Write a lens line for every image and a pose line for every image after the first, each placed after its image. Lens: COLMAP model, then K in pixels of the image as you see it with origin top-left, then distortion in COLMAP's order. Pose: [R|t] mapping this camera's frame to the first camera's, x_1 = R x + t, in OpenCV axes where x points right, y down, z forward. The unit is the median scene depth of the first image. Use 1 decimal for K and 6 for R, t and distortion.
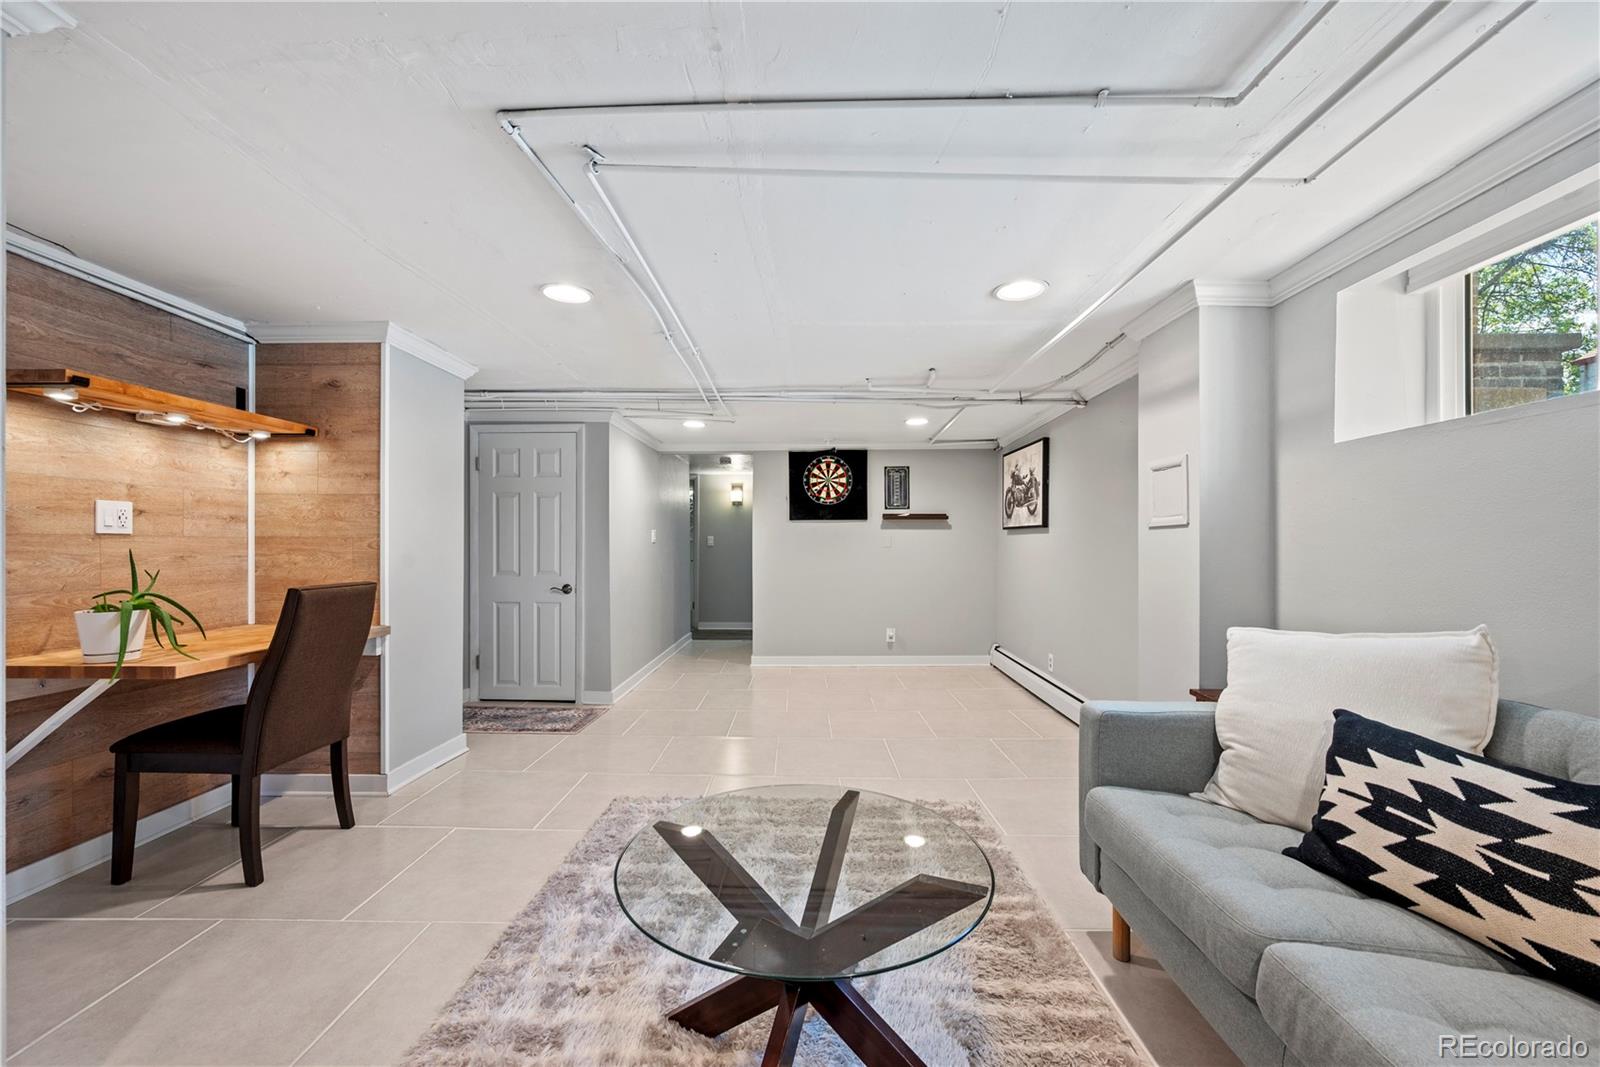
lens RADIAL K [[632.8, 0, 800.1], [0, 632.8, 542.0], [0, 0, 1]] dist [-0.001595, -0.000114]
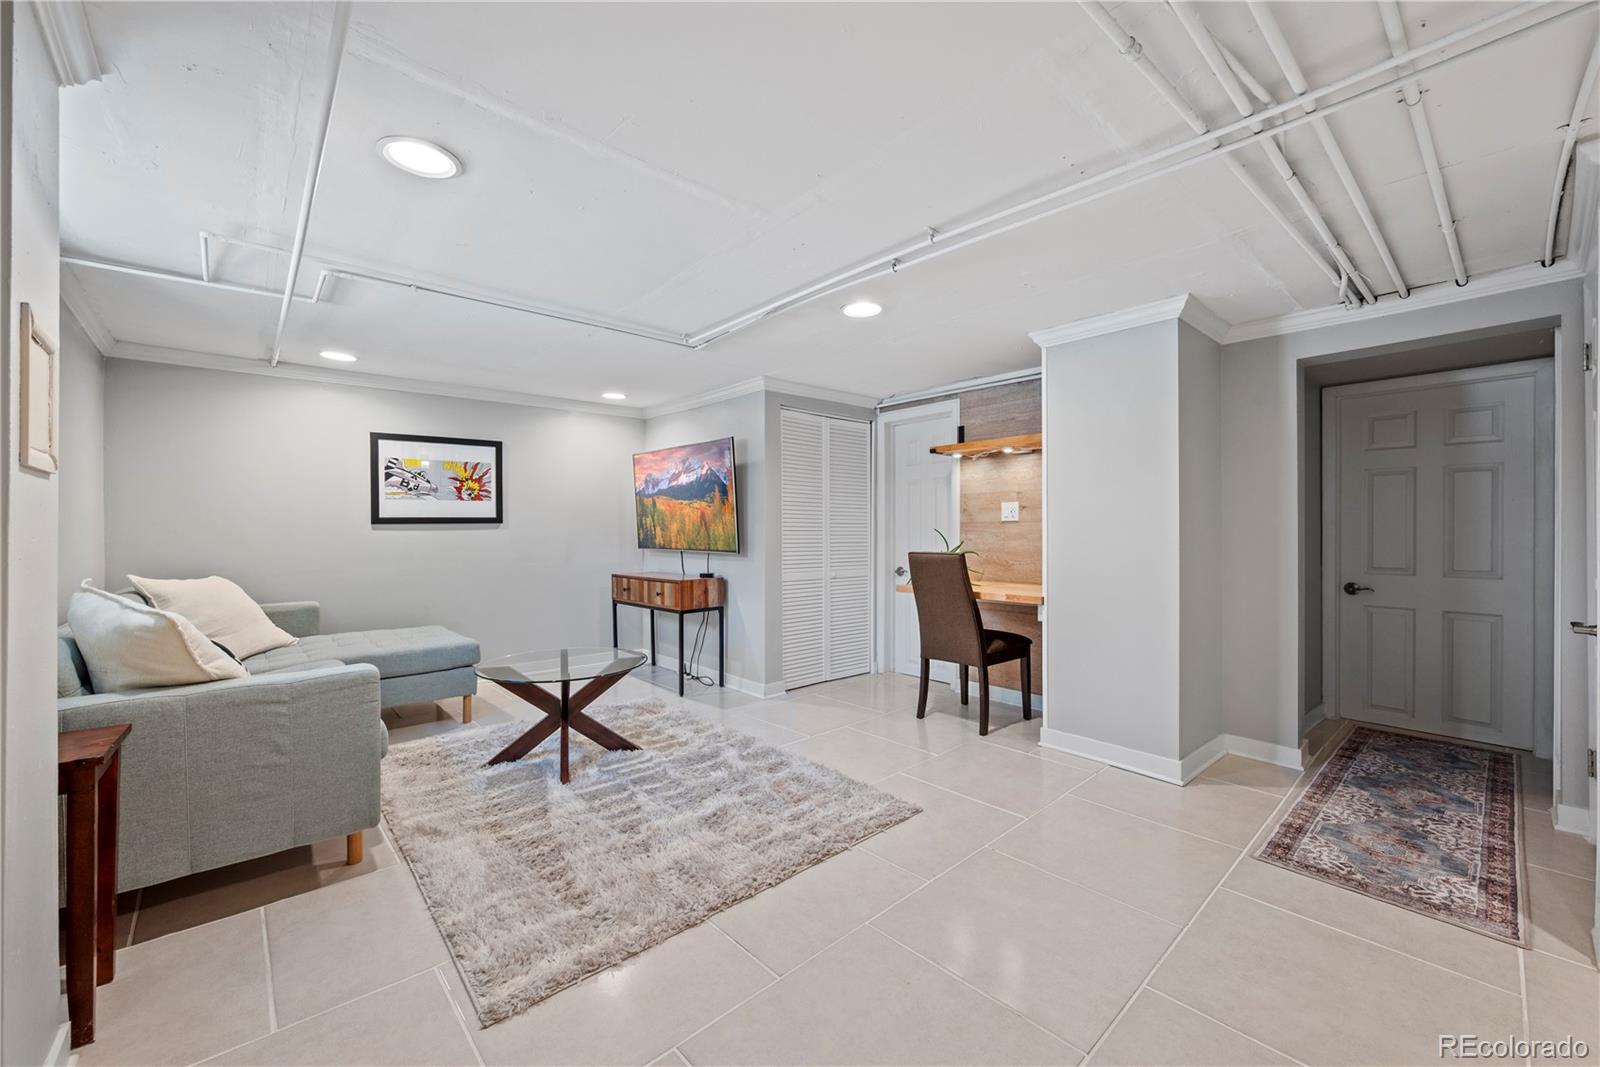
lens RADIAL K [[632.8, 0, 800.1], [0, 632.8, 531.7], [0, 0, 1]] dist [-0.001595, -0.000114]
pose [[-0.738487, -0.000227, -0.674267, 0.525493], [0.004316, 0.999978, -0.005064, 0.023038], [0.674253, -0.006649, -0.738470, 1.866954]]
